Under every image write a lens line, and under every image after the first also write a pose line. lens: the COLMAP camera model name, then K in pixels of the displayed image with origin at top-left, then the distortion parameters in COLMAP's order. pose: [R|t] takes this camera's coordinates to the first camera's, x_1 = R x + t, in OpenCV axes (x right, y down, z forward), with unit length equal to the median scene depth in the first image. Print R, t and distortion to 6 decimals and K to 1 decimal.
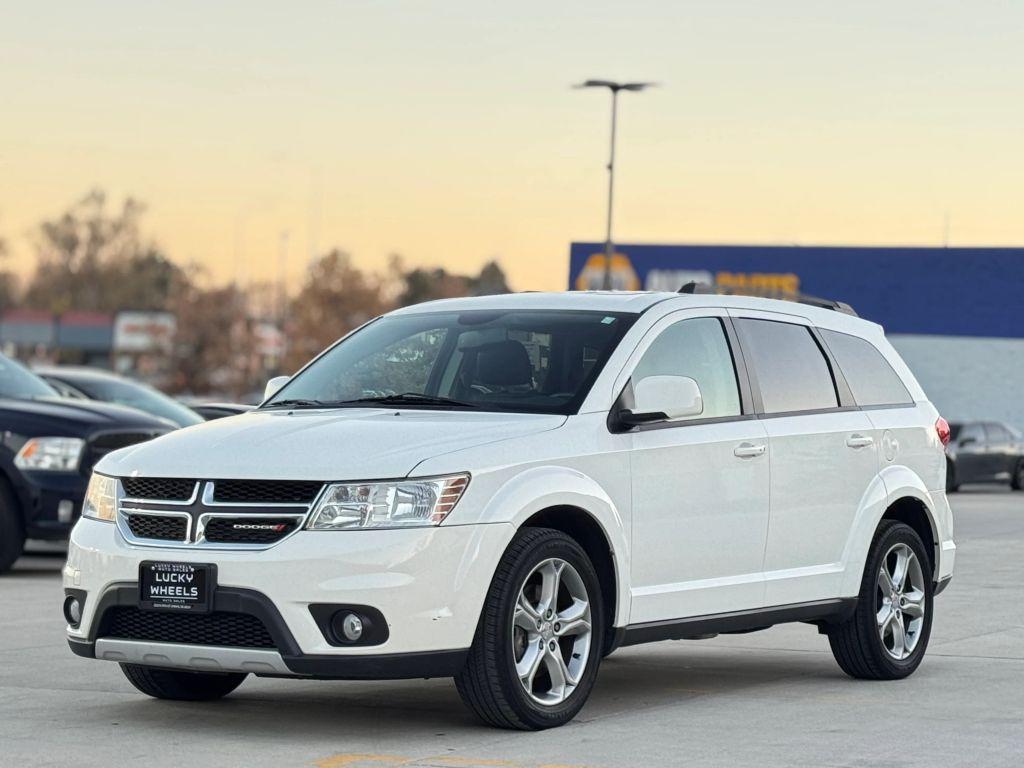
lens RADIAL K [[2980.4, 0, 512.0], [0, 2980.4, 384.0], [0, 0, 1]] dist [0.109927, -1.057238]
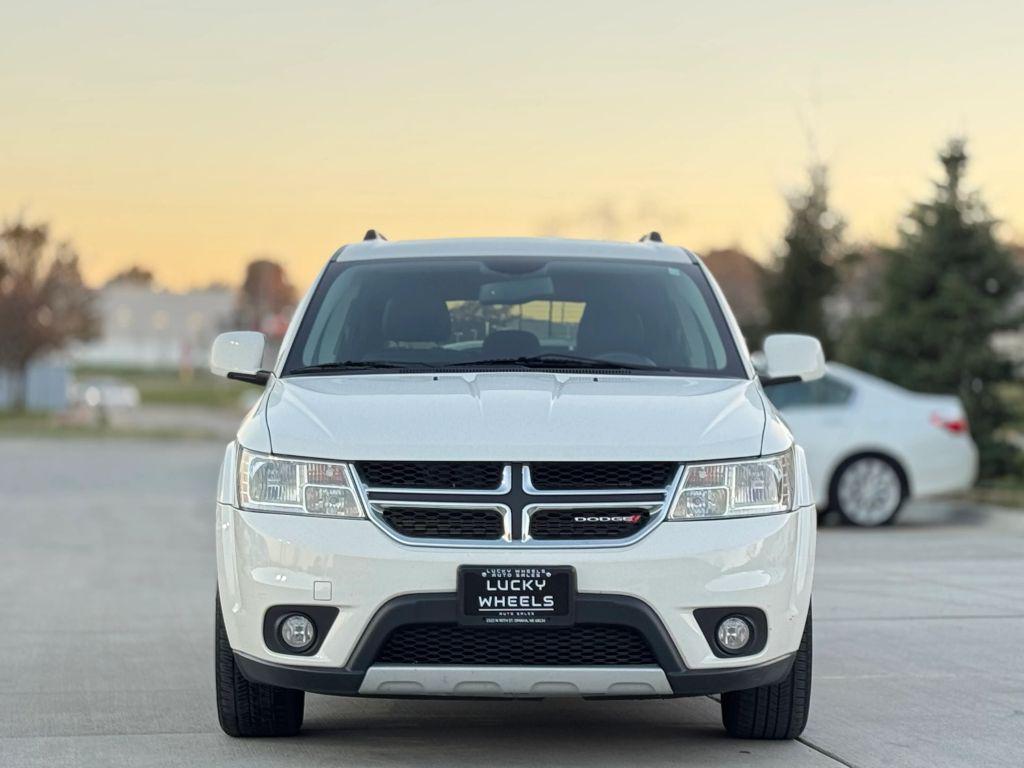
lens RADIAL K [[2980.4, 0, 512.0], [0, 2980.4, 384.0], [0, 0, 1]] dist [0.109927, -1.057238]
pose [[0.813474, -0.007528, 0.581553, -0.581114], [-0.003550, 0.999833, 0.017907, -0.004008], [-0.581591, -0.016631, 0.813311, 0.343568]]
